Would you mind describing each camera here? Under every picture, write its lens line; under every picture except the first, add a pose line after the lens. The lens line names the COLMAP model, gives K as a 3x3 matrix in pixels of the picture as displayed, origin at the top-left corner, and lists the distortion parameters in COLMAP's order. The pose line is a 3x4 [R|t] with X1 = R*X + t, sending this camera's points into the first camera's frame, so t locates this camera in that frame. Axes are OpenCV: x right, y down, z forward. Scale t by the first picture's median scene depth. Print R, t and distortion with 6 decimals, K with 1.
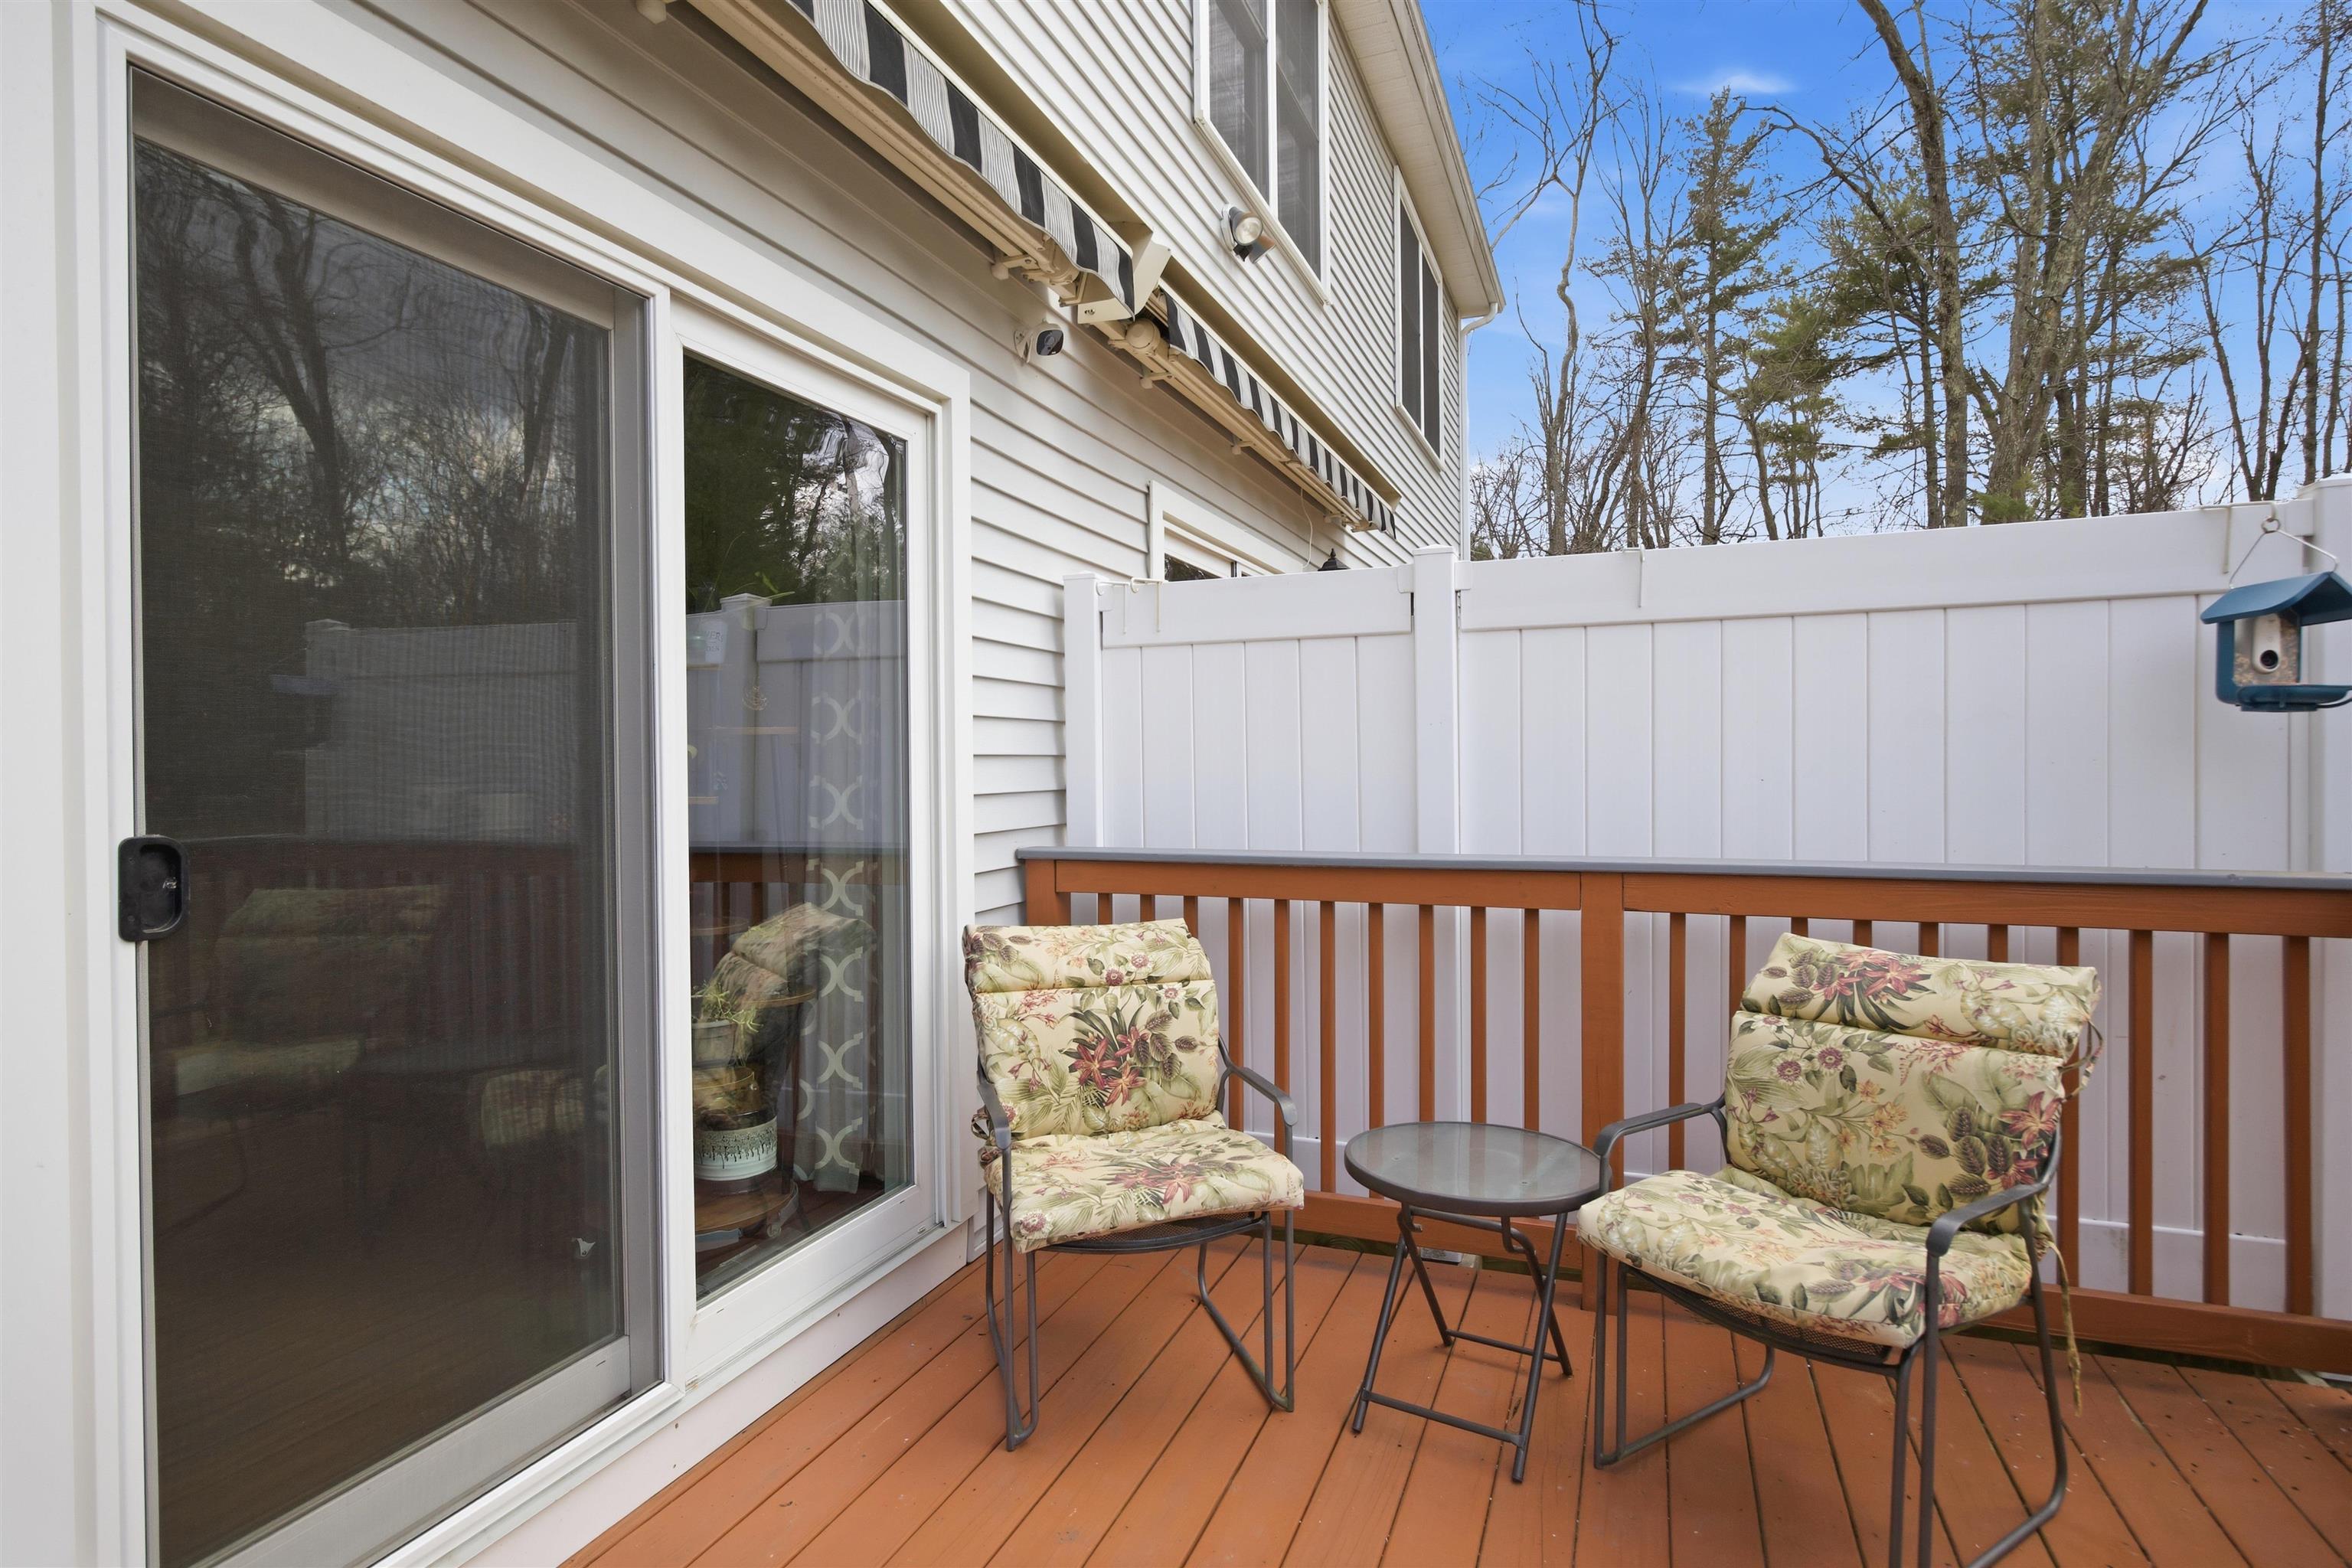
lens RADIAL K [[1228.0, 0, 1176.0], [0, 1228.0, 784.0], [0, 0, 1]] dist [-0.000067, -0.000057]
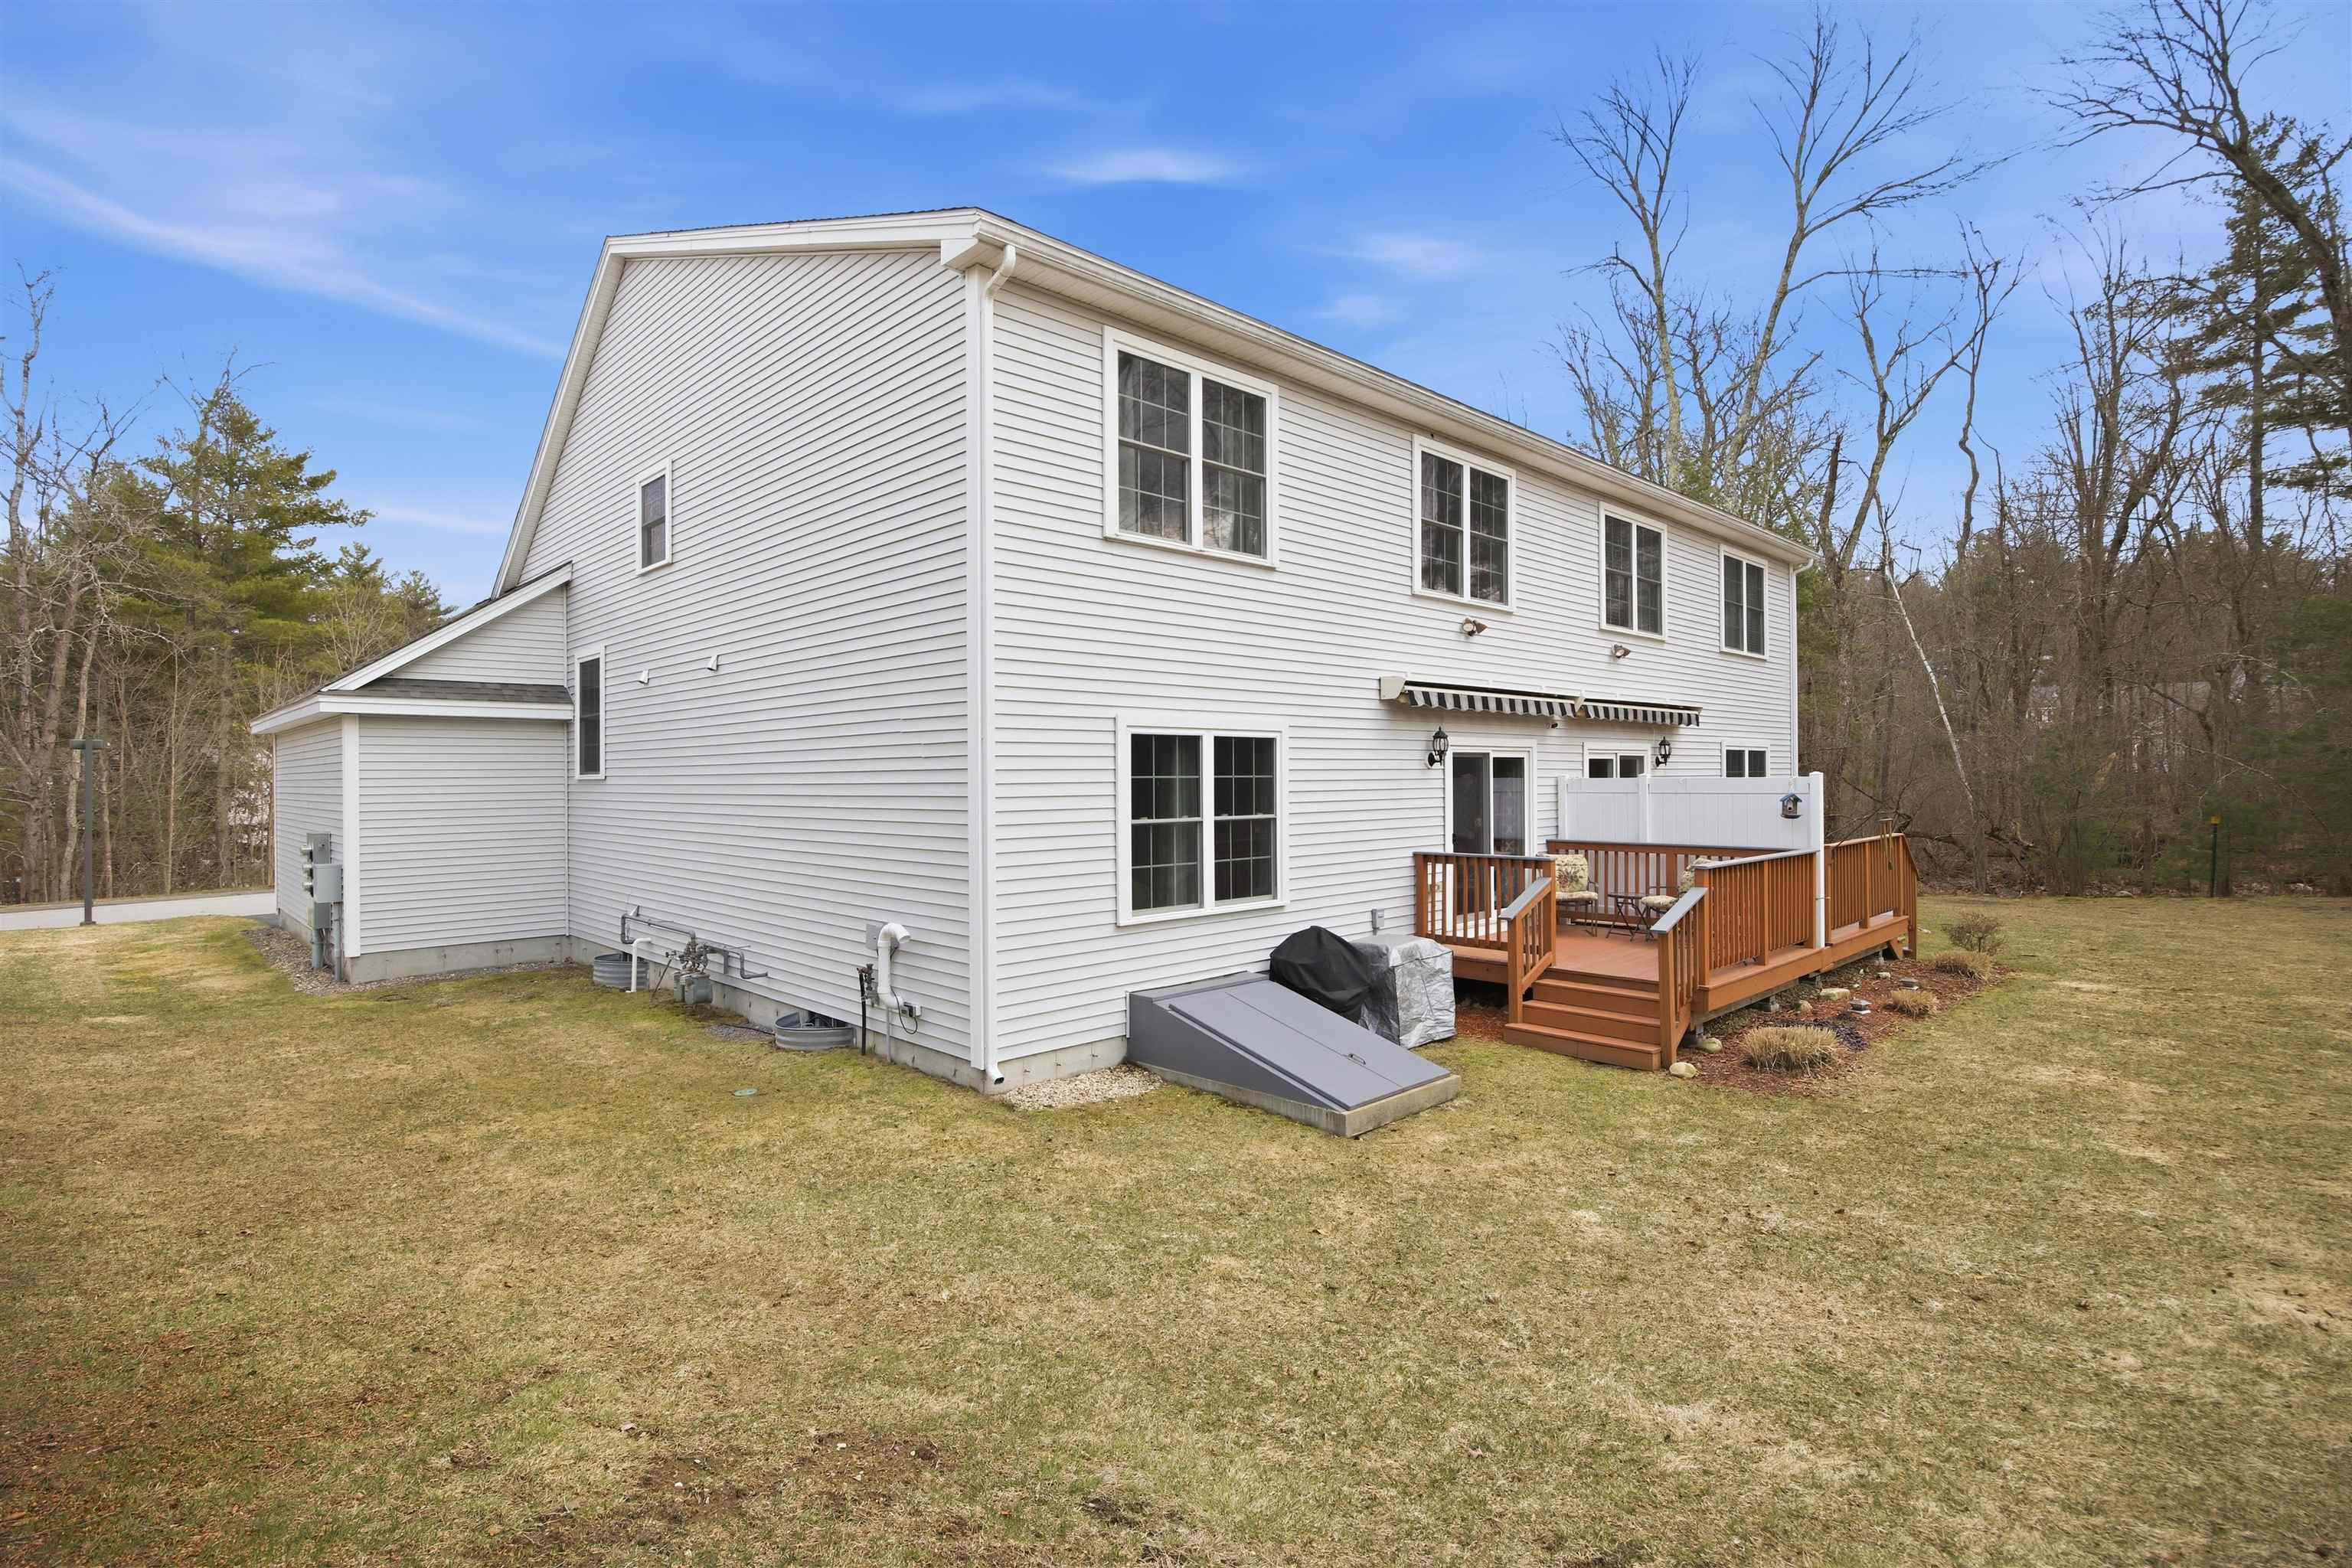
lens RADIAL K [[1210.8, 0, 1176.0], [0, 1210.8, 784.0], [0, 0, 1]] dist [-0.020407, -0.001120]
pose [[0.916919, 0.004727, -0.399044, 0.372186], [-0.011043, 0.999847, -0.013530, -0.071998], [0.398919, 0.016812, 0.916832, -3.430816]]
